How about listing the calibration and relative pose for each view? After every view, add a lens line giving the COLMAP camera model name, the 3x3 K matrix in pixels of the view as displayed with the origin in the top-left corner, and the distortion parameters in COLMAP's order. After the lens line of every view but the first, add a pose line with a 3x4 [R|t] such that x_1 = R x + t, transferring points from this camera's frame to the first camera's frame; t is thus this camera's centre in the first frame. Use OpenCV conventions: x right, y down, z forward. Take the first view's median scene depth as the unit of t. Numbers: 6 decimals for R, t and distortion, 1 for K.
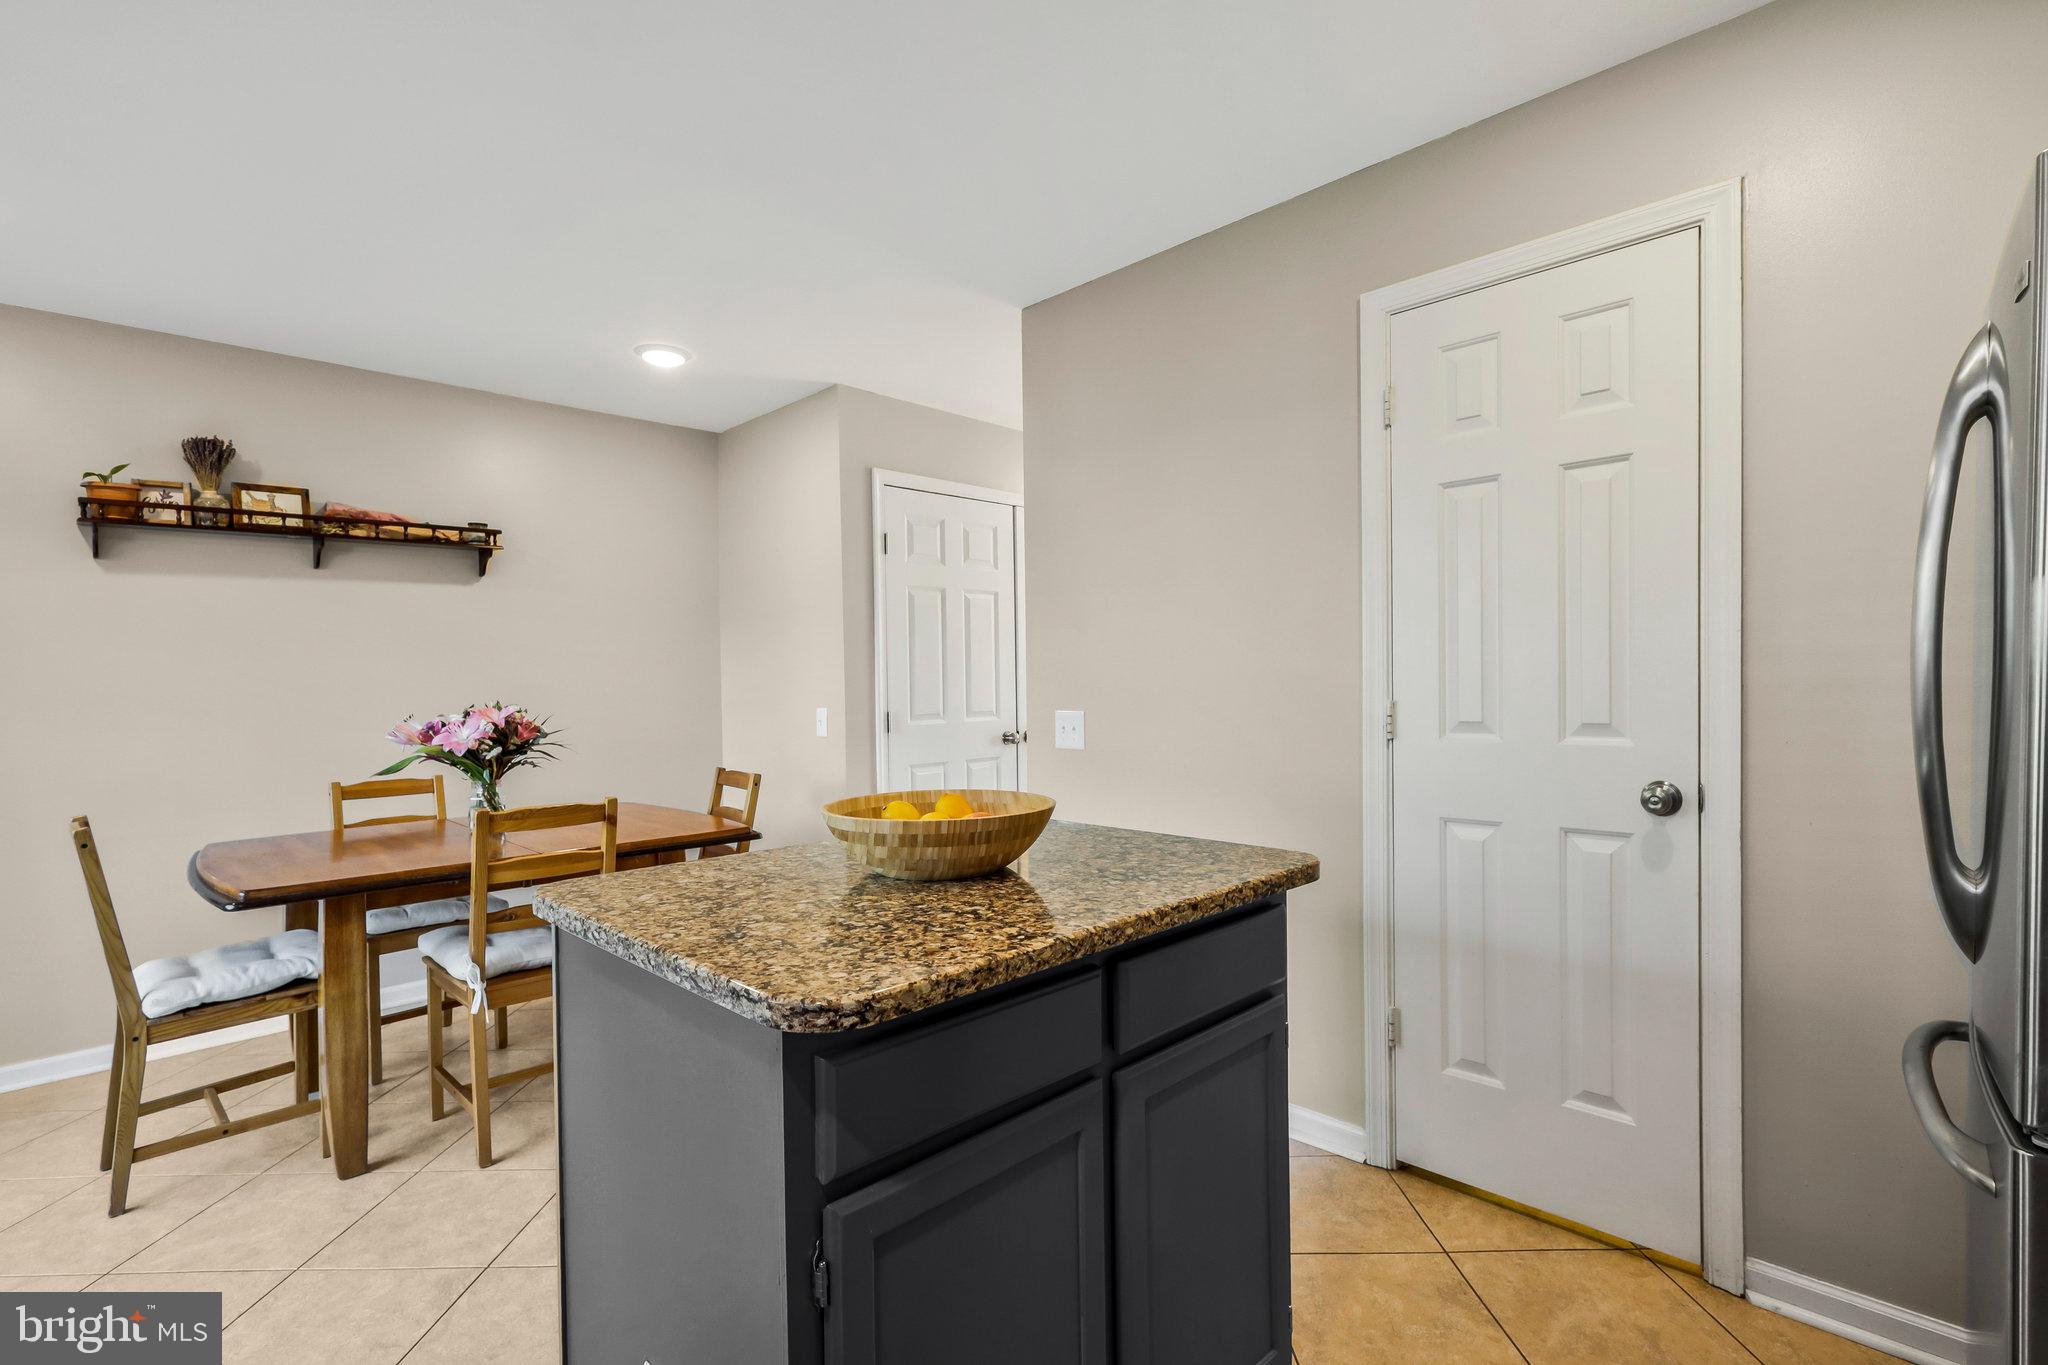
lens RADIAL K [[964.2, 0, 1028.4], [0, 964.2, 677.8], [0, 0, 1]] dist [0.012090, -0.000328]
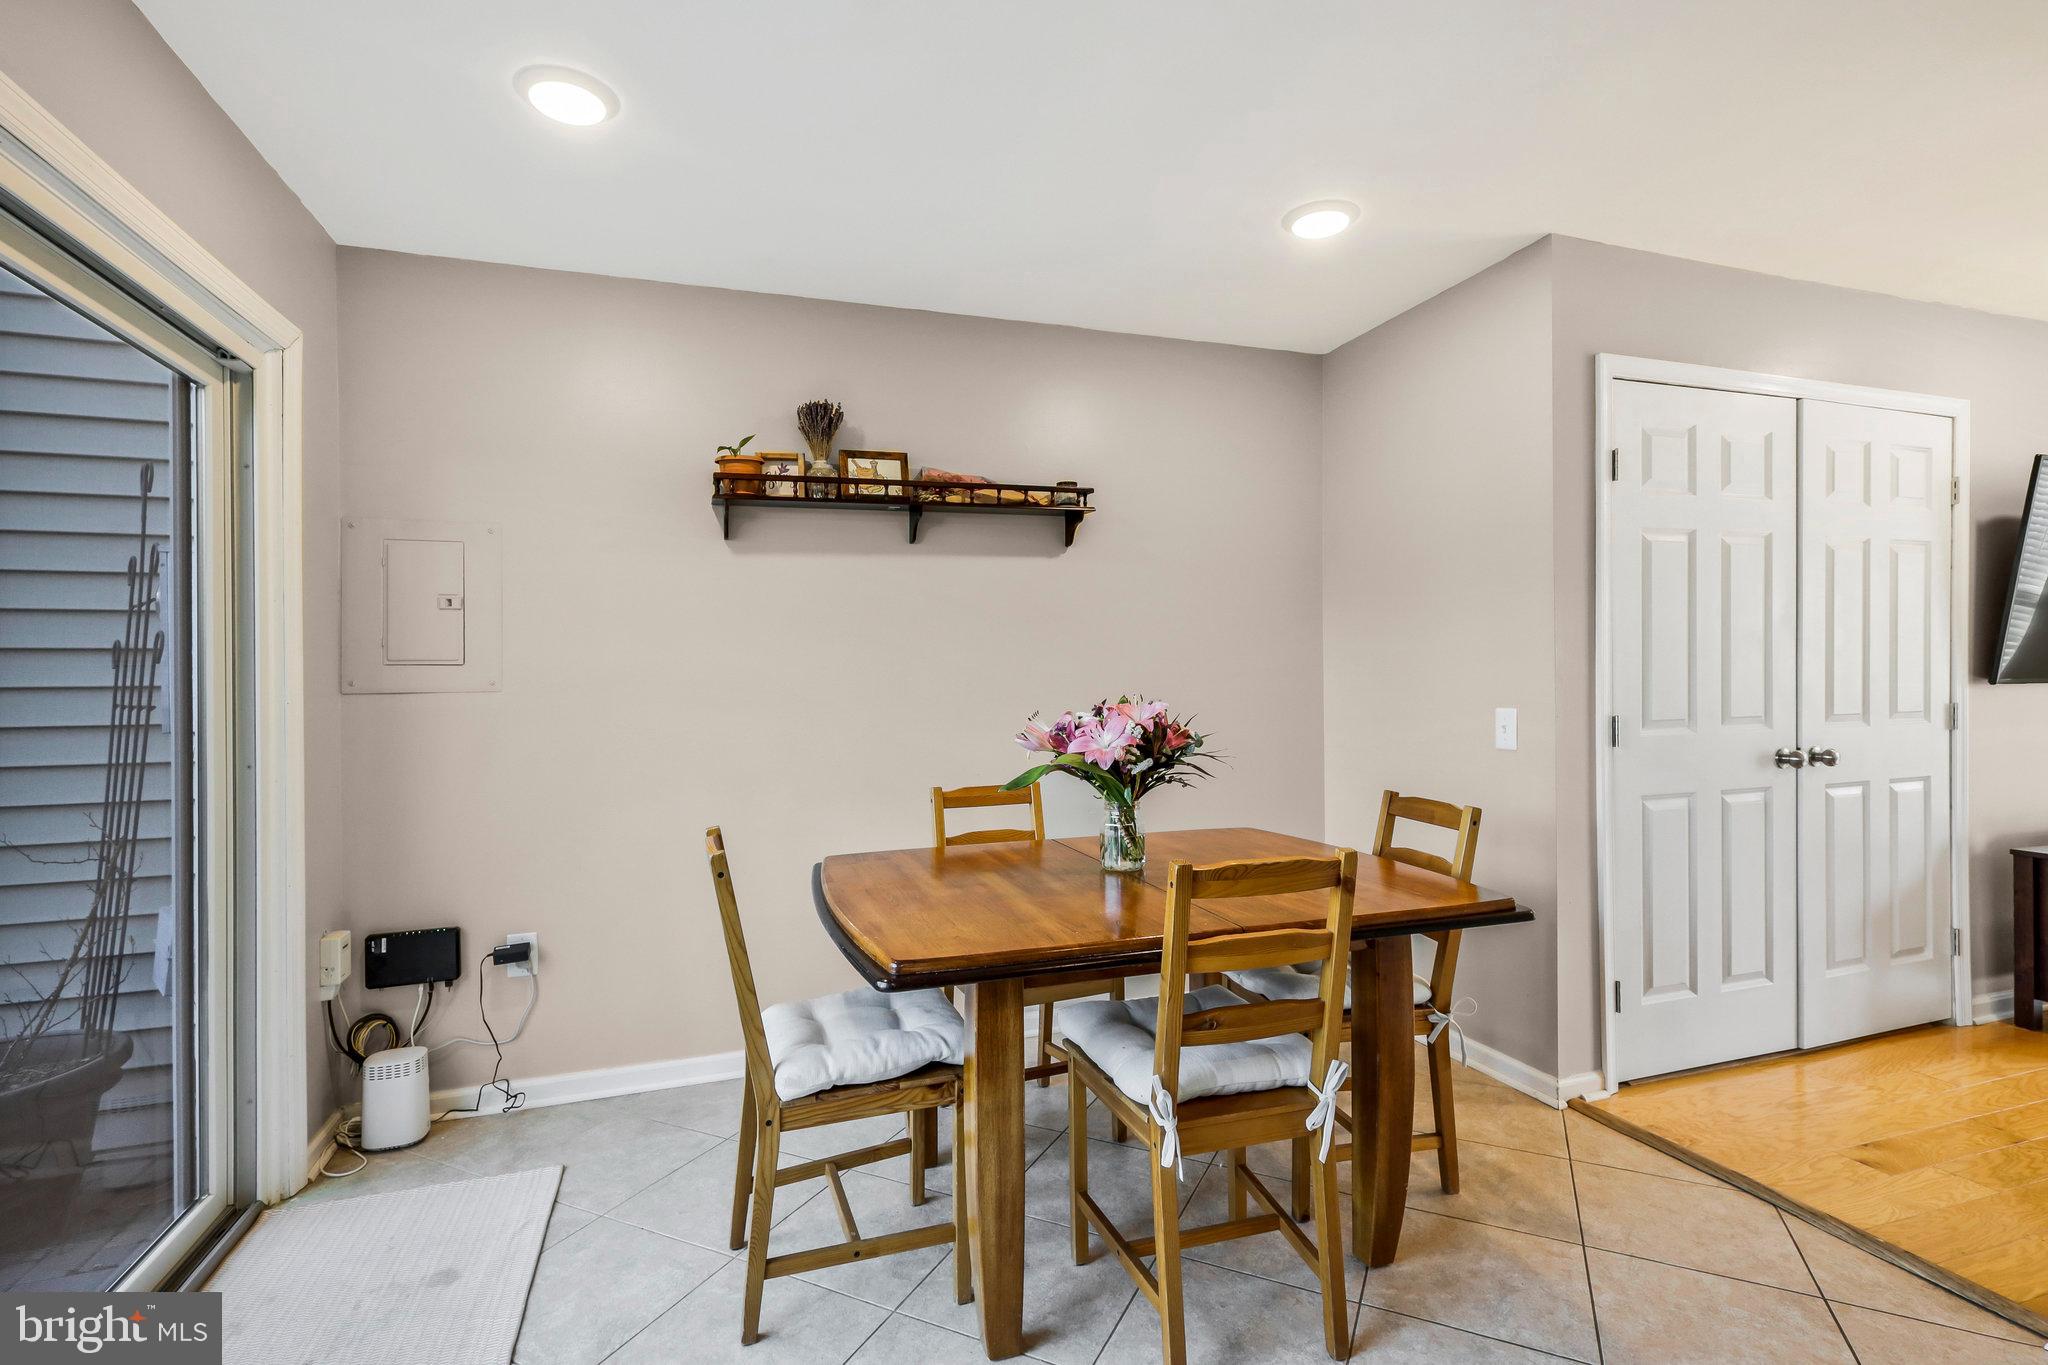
lens RADIAL K [[1002.4, 0, 1066.1], [0, 1002.4, 654.2], [0, 0, 1]] dist [0.000714, -0.000160]
pose [[0.909848, -0.007573, -0.414872, -0.247058], [0.000416, 0.999850, -0.017340, 0.005649], [0.414941, 0.015604, 0.909714, 0.246858]]
